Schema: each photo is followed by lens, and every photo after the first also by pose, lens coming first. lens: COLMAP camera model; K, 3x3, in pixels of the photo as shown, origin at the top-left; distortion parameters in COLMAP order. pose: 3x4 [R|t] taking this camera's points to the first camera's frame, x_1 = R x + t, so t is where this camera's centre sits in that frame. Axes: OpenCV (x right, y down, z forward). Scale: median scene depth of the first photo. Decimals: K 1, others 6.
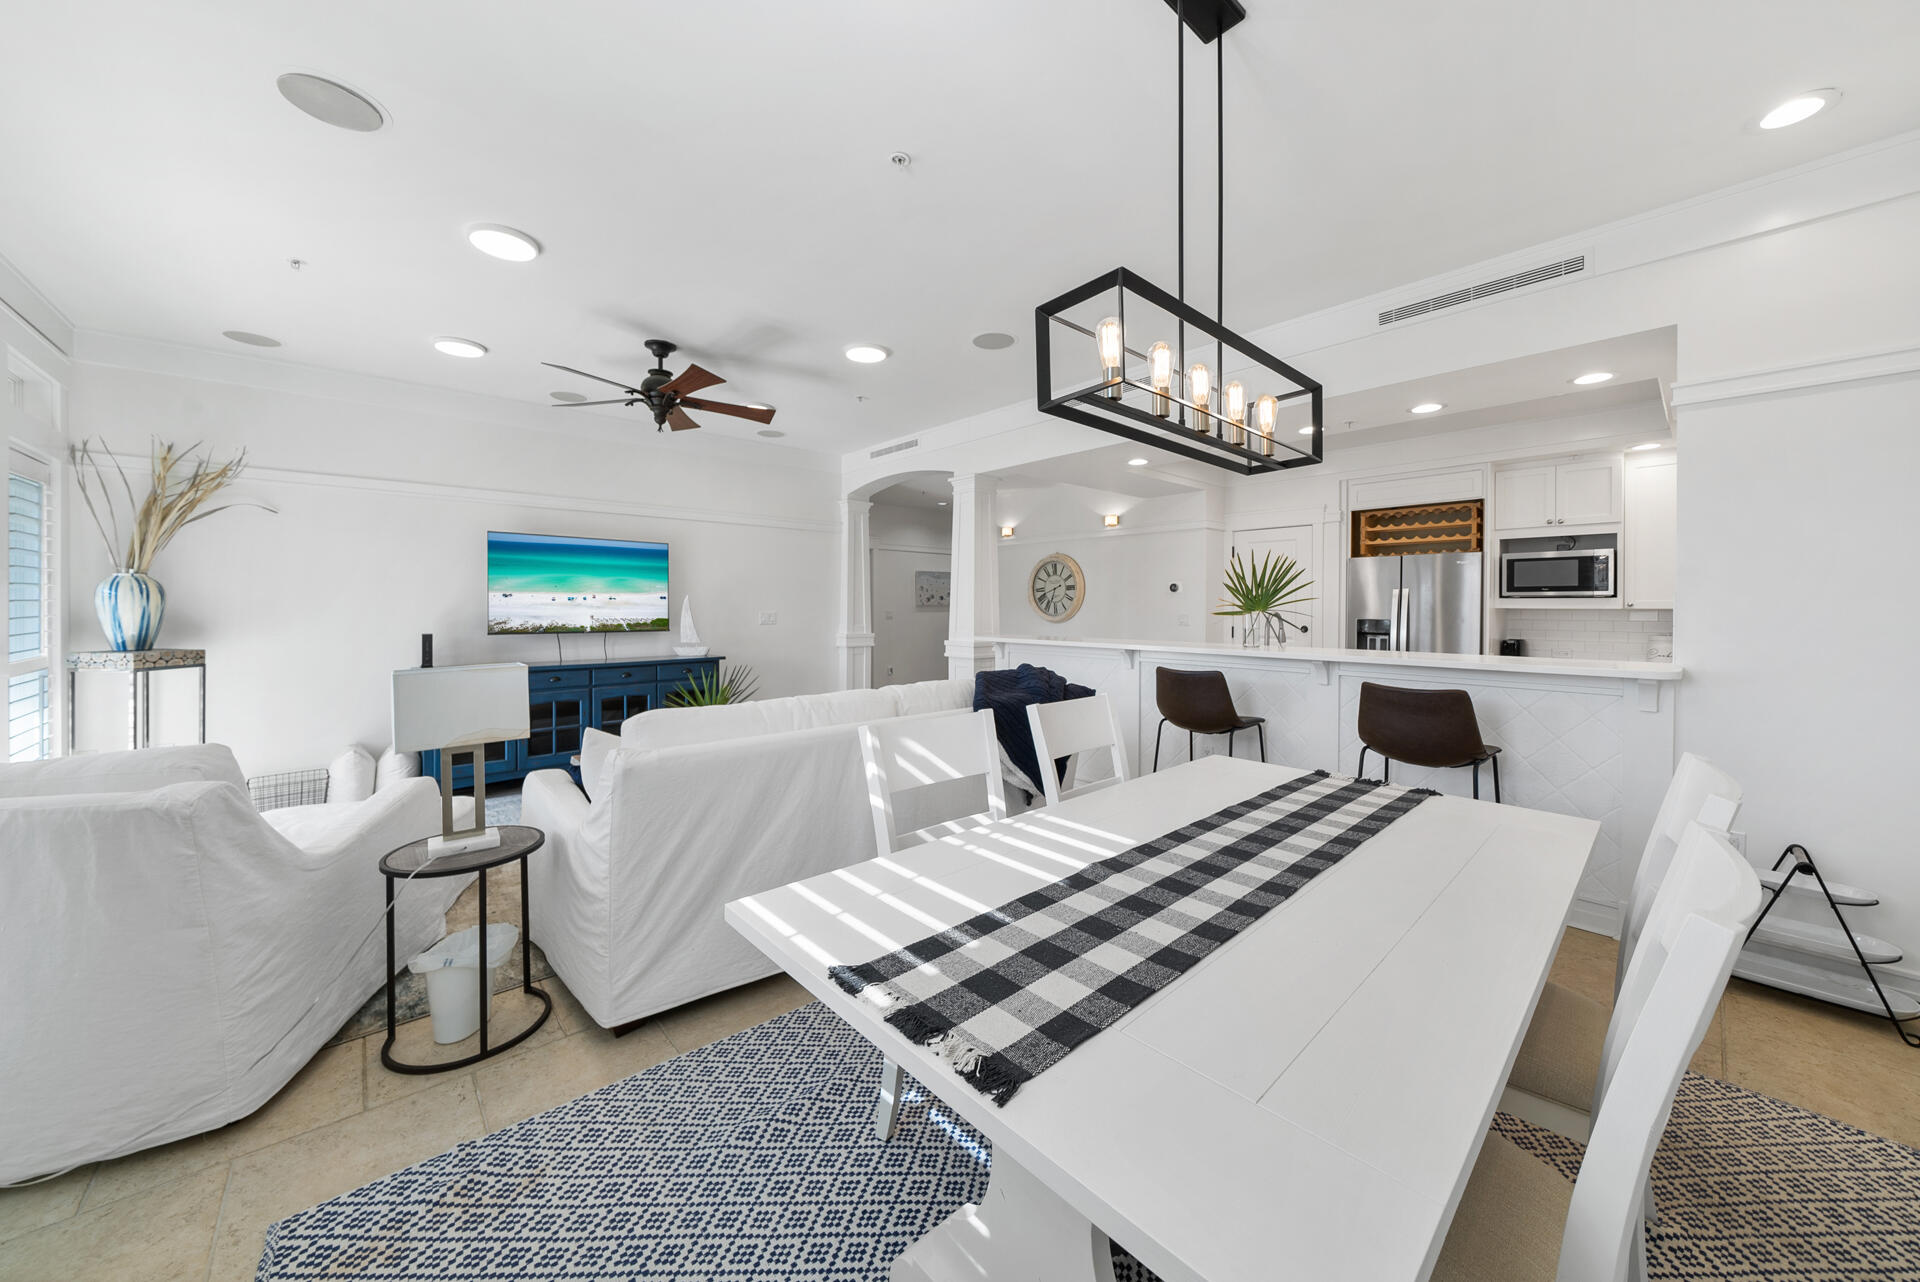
lens RADIAL K [[671.9, 0, 962.1], [0, 671.9, 611.6], [0, 0, 1]] dist [-0.000933, -0.000042]
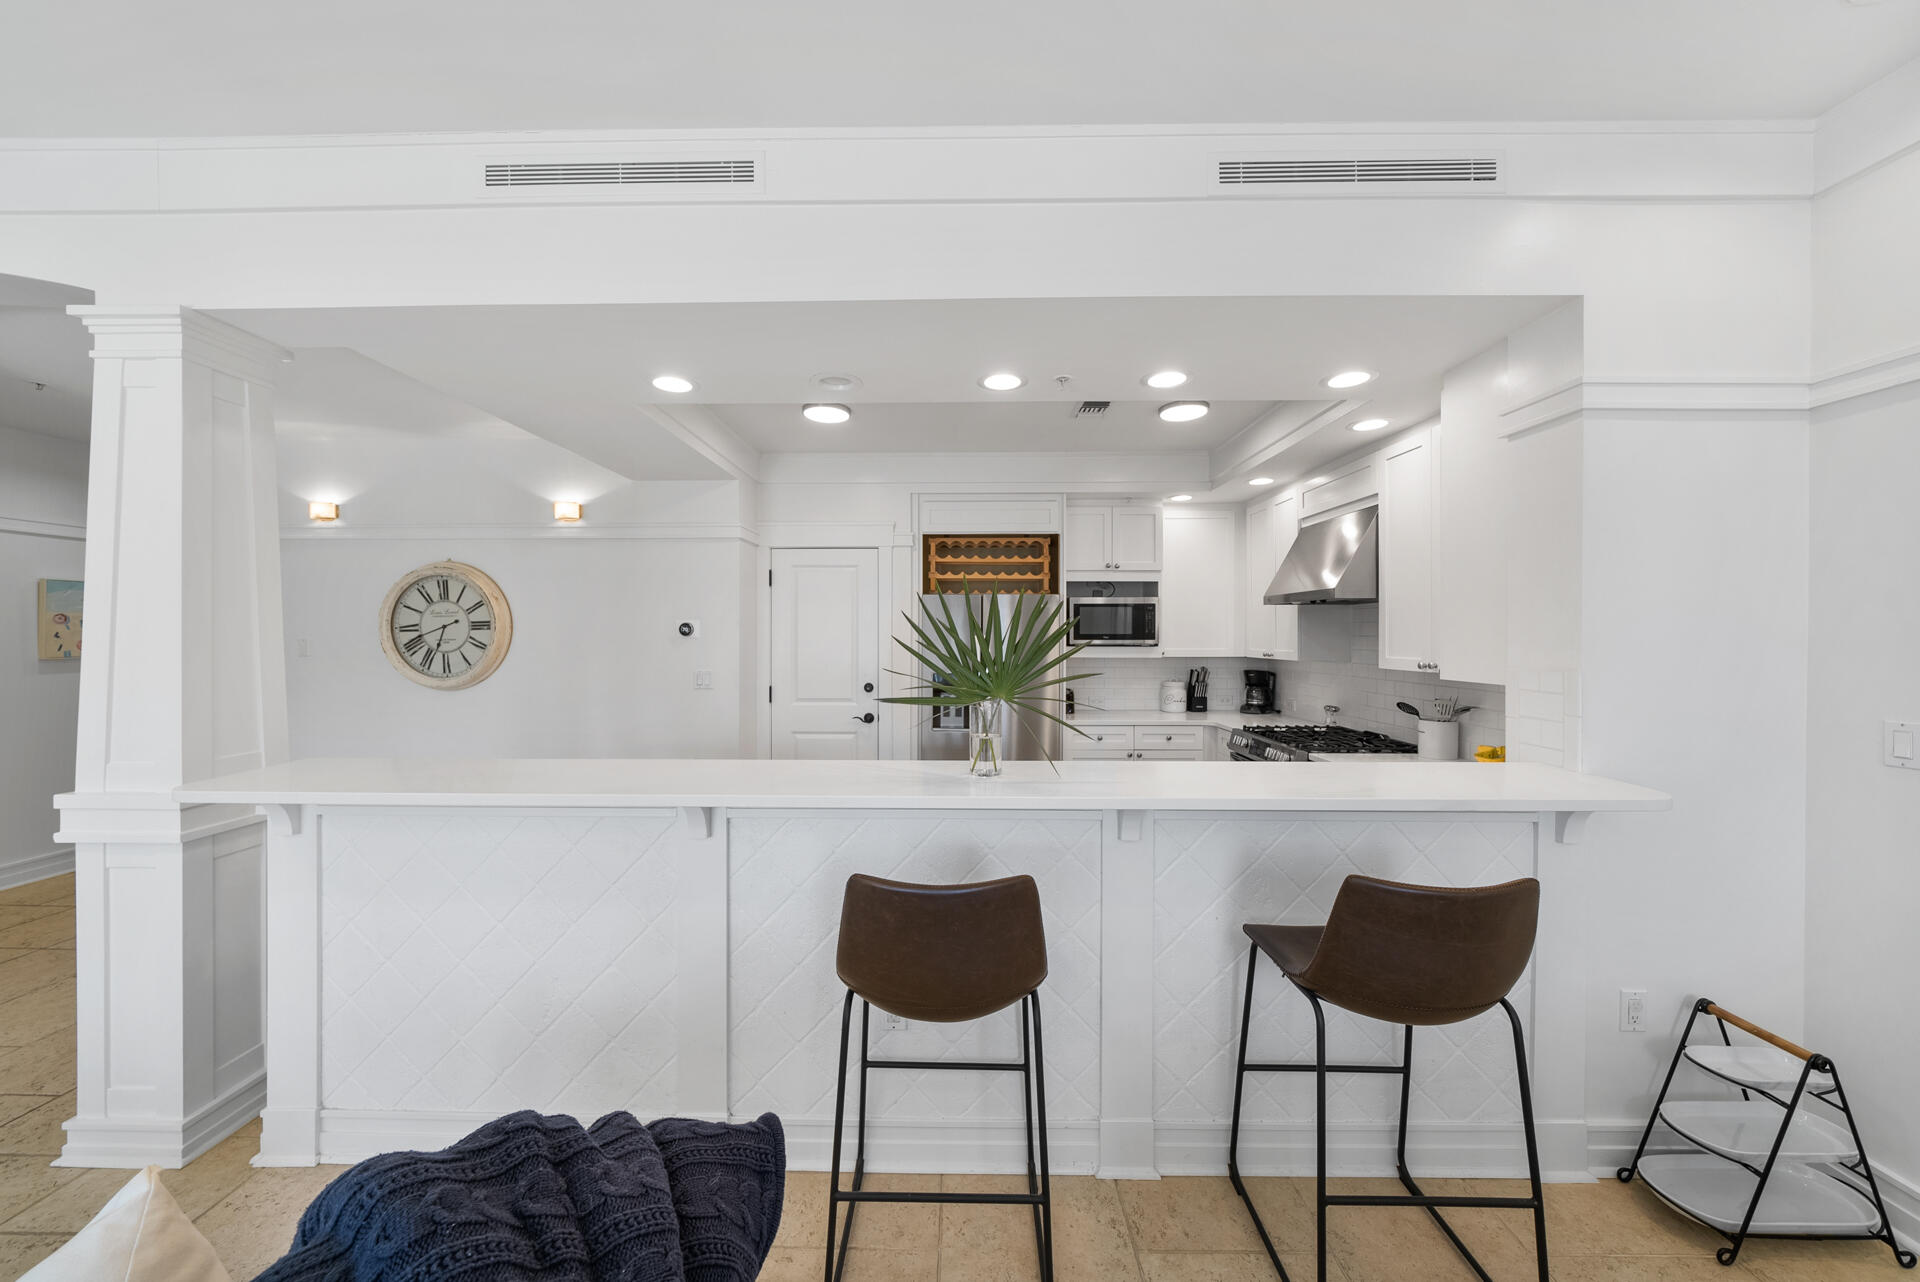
lens RADIAL K [[680.7, 0, 960.0], [0, 680.7, 641.0], [0, 0, 1]] dist [-0.000300, 0.000012]
pose [[0.688956, -0.008171, 0.724757, 0.036333], [0.006198, 0.999966, 0.005382, -0.029968], [-0.724777, 0.000784, 0.688983, 0.427942]]
